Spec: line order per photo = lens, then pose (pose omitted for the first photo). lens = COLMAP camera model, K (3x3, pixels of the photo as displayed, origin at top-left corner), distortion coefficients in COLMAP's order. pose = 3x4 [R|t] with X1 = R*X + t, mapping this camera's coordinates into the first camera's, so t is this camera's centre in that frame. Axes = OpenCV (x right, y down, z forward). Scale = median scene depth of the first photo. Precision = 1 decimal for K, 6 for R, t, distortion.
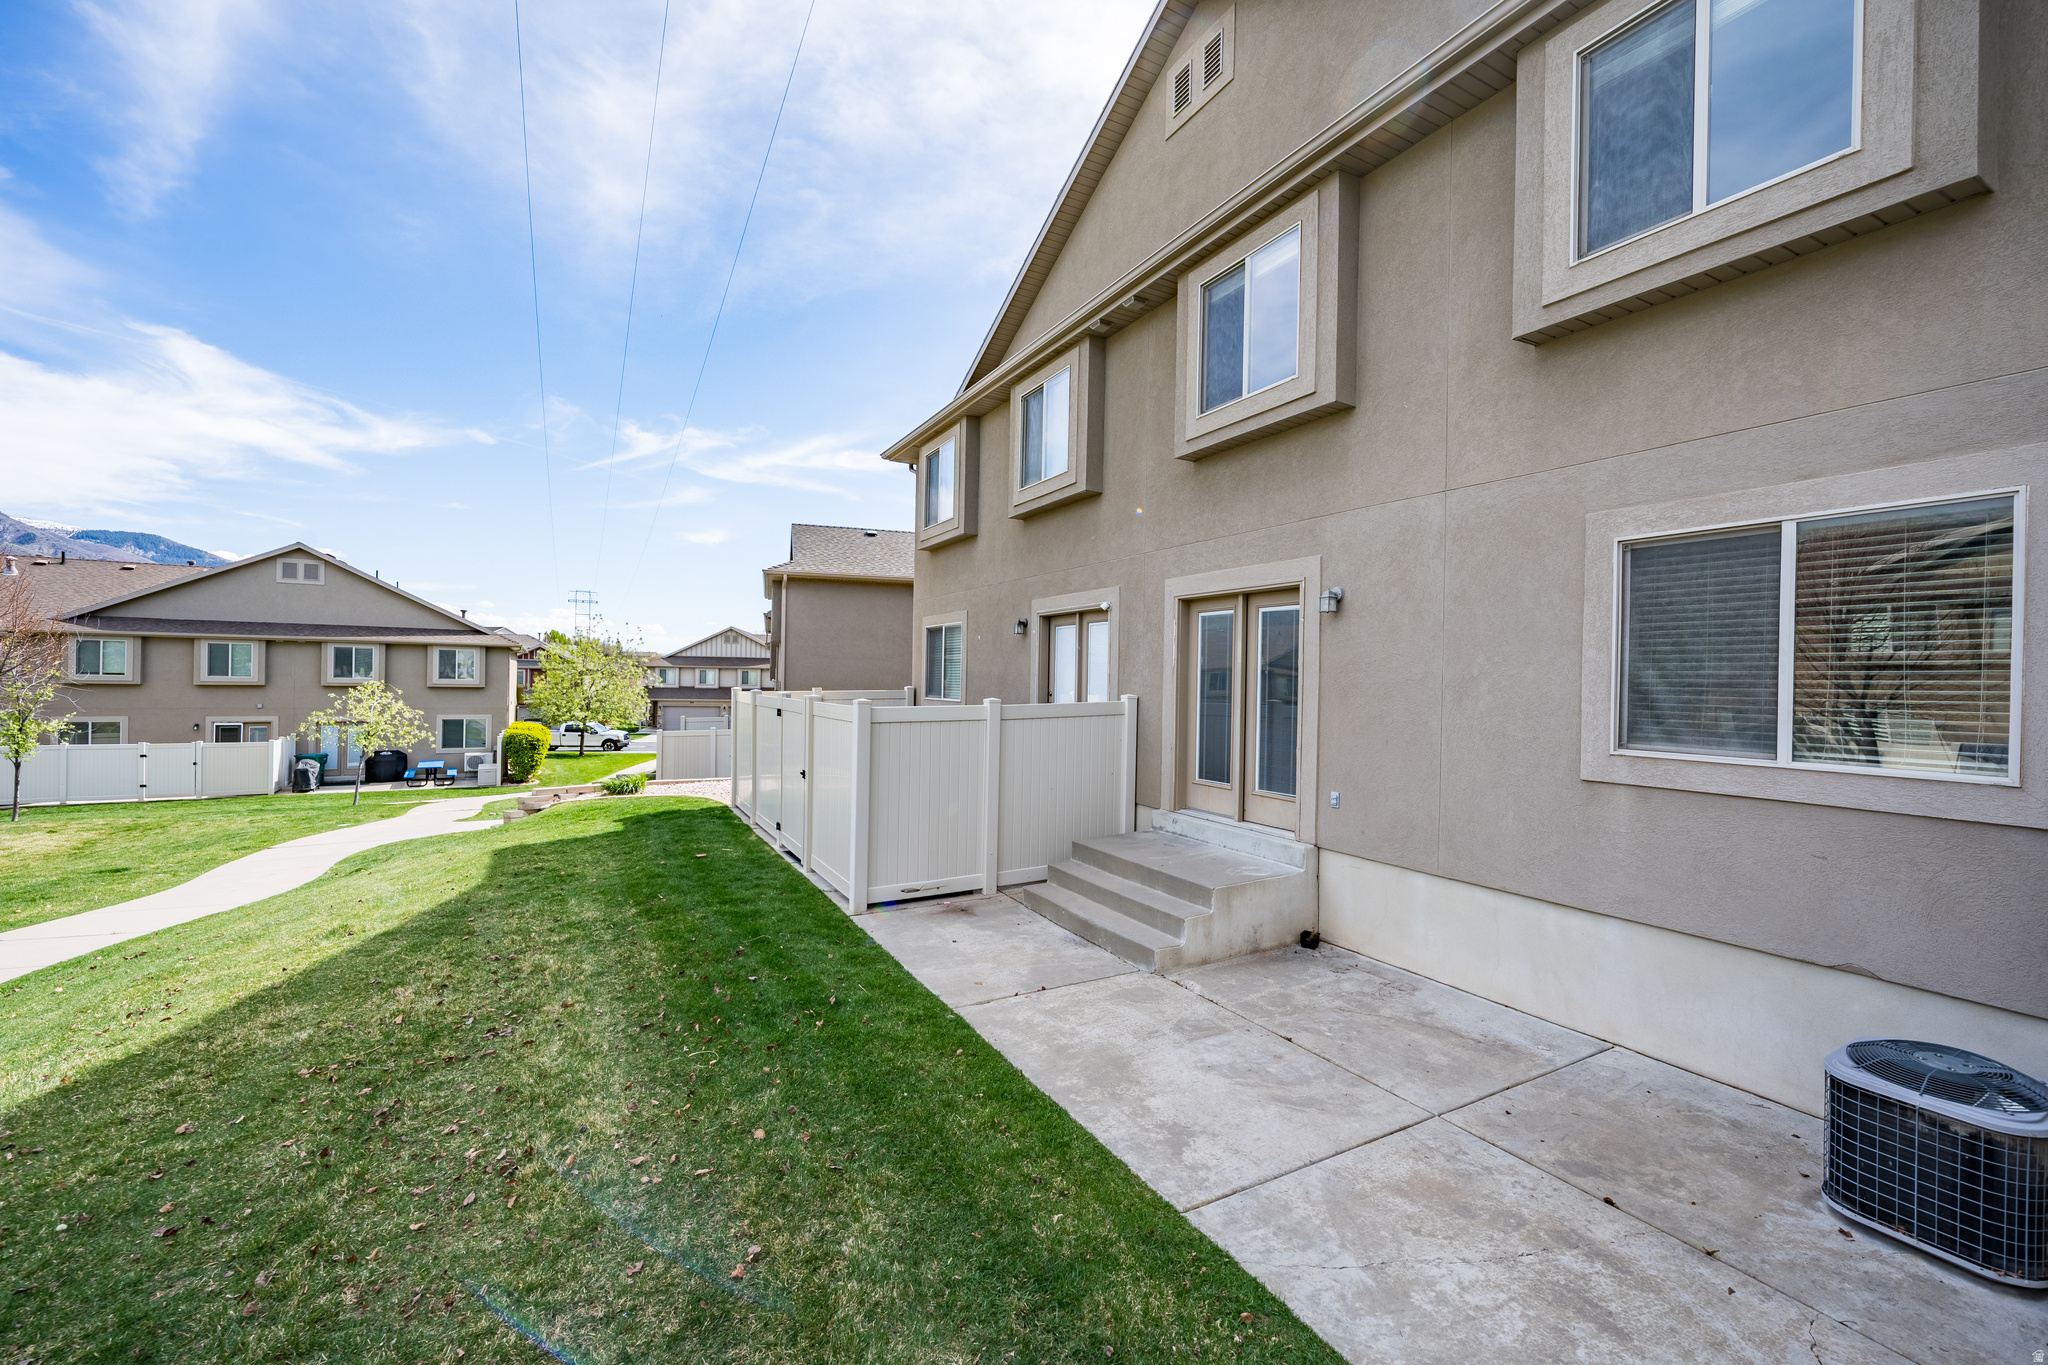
lens RADIAL K [[841.4, 0, 1026.8], [0, 841.4, 680.1], [0, 0, 1]] dist [-0.002251, -0.000398]
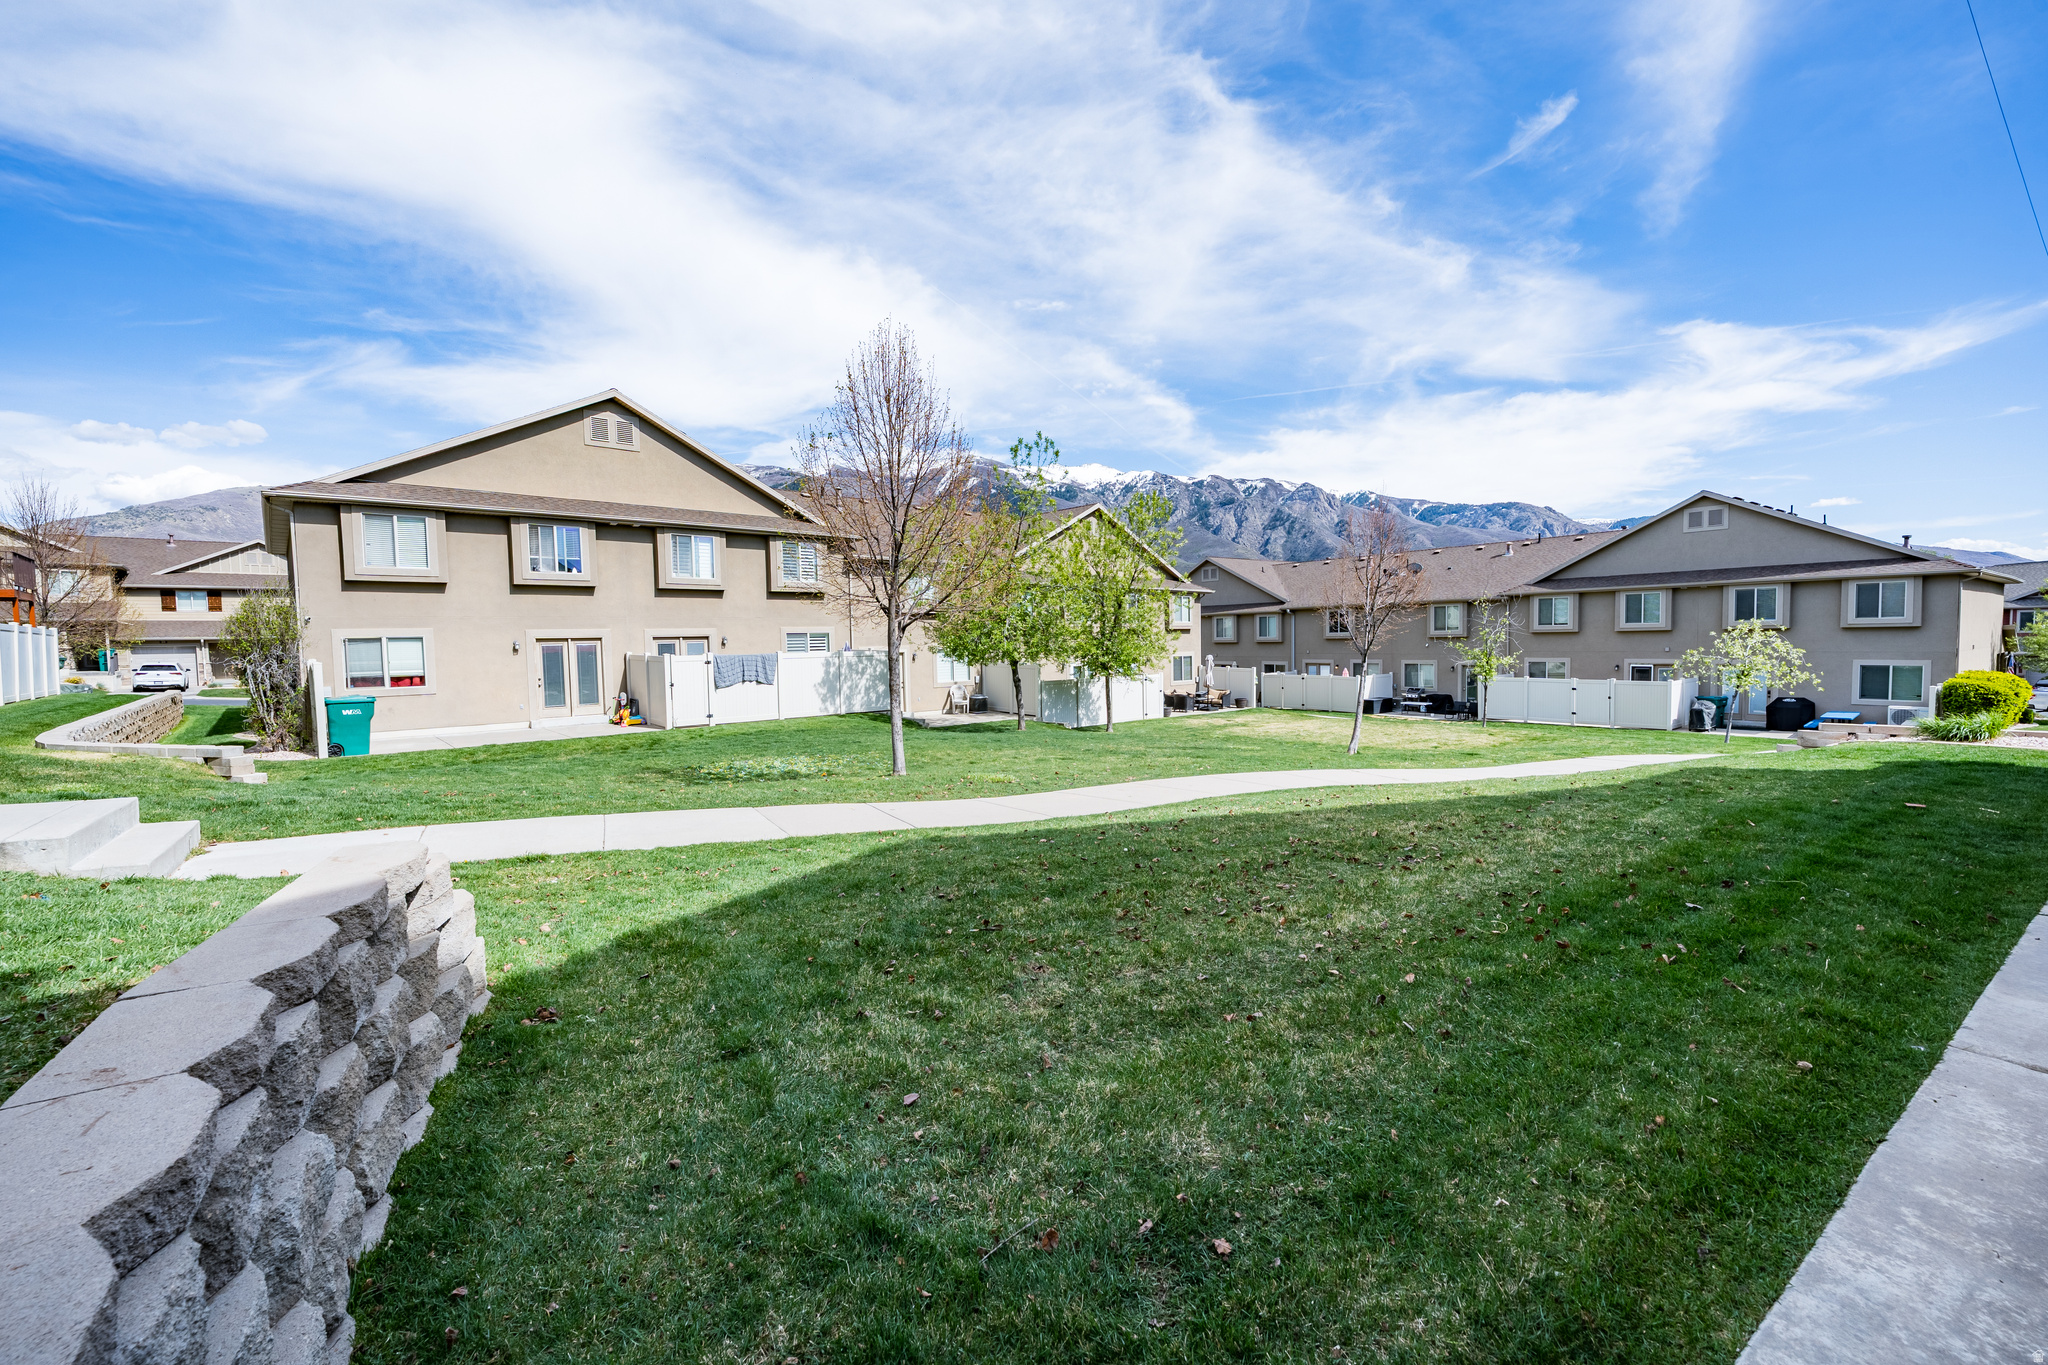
lens RADIAL K [[832.8, 0, 1024.1], [0, 832.8, 727.6], [0, 0, 1]] dist [-0.004509, -0.000153]
pose [[0.083847, 0.081845, -0.993112, 0.070085], [0.012379, 0.996459, 0.083166, 0.024924], [0.996402, -0.019267, 0.082537, 0.067753]]
